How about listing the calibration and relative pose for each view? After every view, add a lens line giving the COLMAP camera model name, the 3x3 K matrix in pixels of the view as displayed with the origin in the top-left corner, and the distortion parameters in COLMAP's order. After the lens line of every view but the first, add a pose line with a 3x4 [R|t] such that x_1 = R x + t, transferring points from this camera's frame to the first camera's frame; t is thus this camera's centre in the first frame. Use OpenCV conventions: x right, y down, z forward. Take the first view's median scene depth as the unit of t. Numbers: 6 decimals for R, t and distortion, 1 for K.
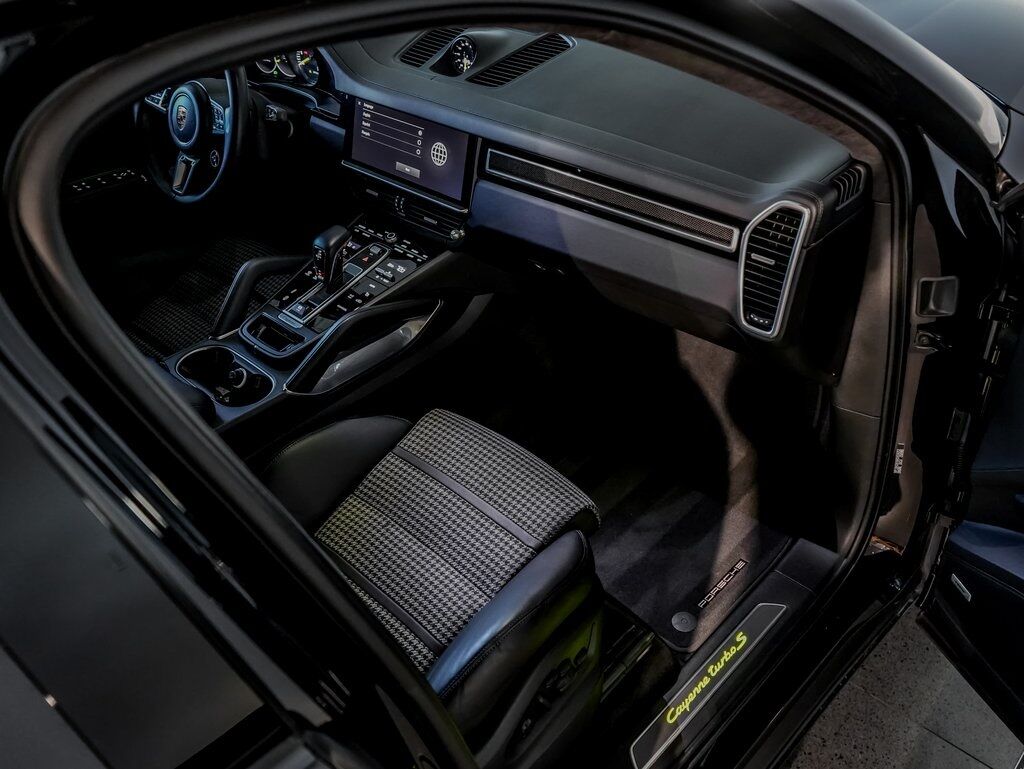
lens RADIAL K [[921.9, 0, 510.4], [0, 921.9, 377.5], [0, 0, 1]] dist [-0.017350, 0.023178]
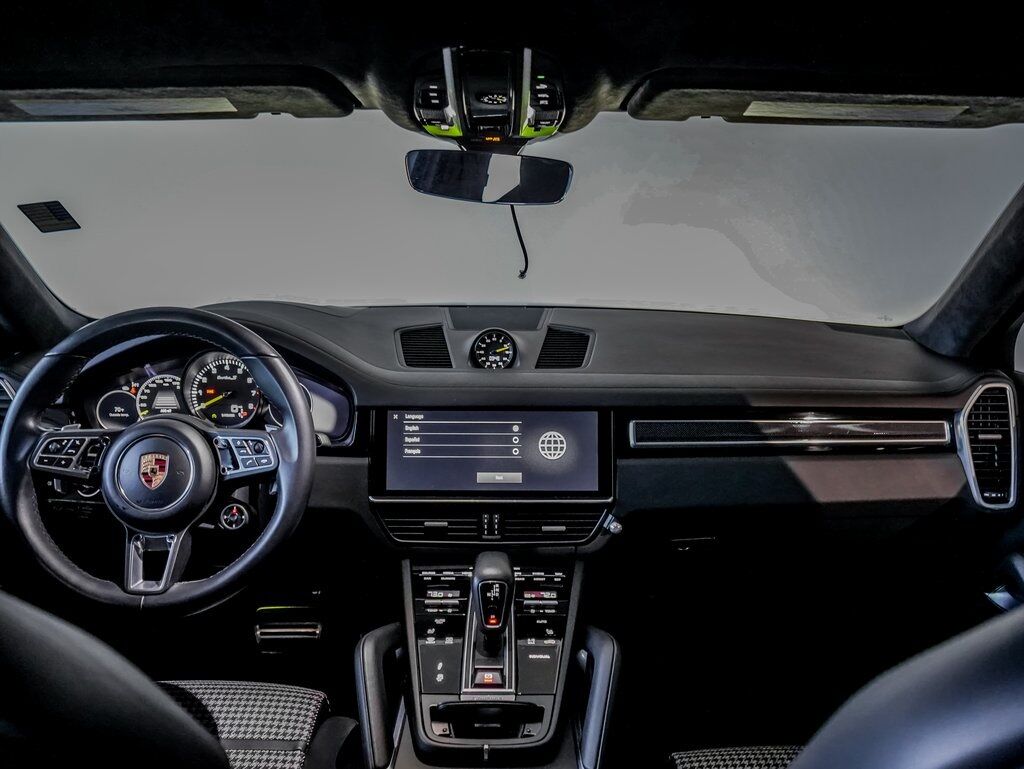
lens RADIAL K [[921.9, 0, 509.7], [0, 921.9, 389.4], [0, 0, 1]] dist [-0.017350, 0.023178]
pose [[0.711354, -0.073234, 0.699008, -0.681806], [0.380327, 0.876469, -0.295218, -0.055312], [-0.591039, 0.475856, 0.651332, 0.454167]]
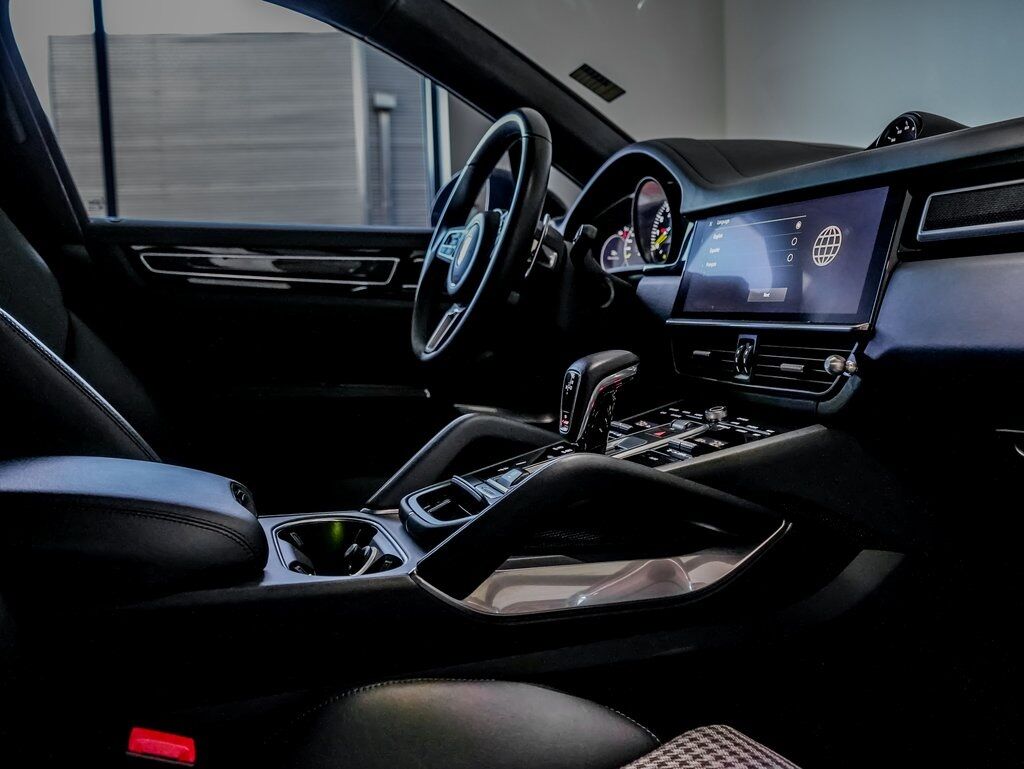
lens RADIAL K [[921.9, 0, 520.4], [0, 921.9, 384.9], [0, 0, 1]] dist [-0.017350, 0.023178]
pose [[0.890953, 0.084486, -0.446168, 0.009740], [-0.300123, 0.846907, -0.438946, 0.115224], [0.340778, 0.524986, 0.779911, 0.560956]]
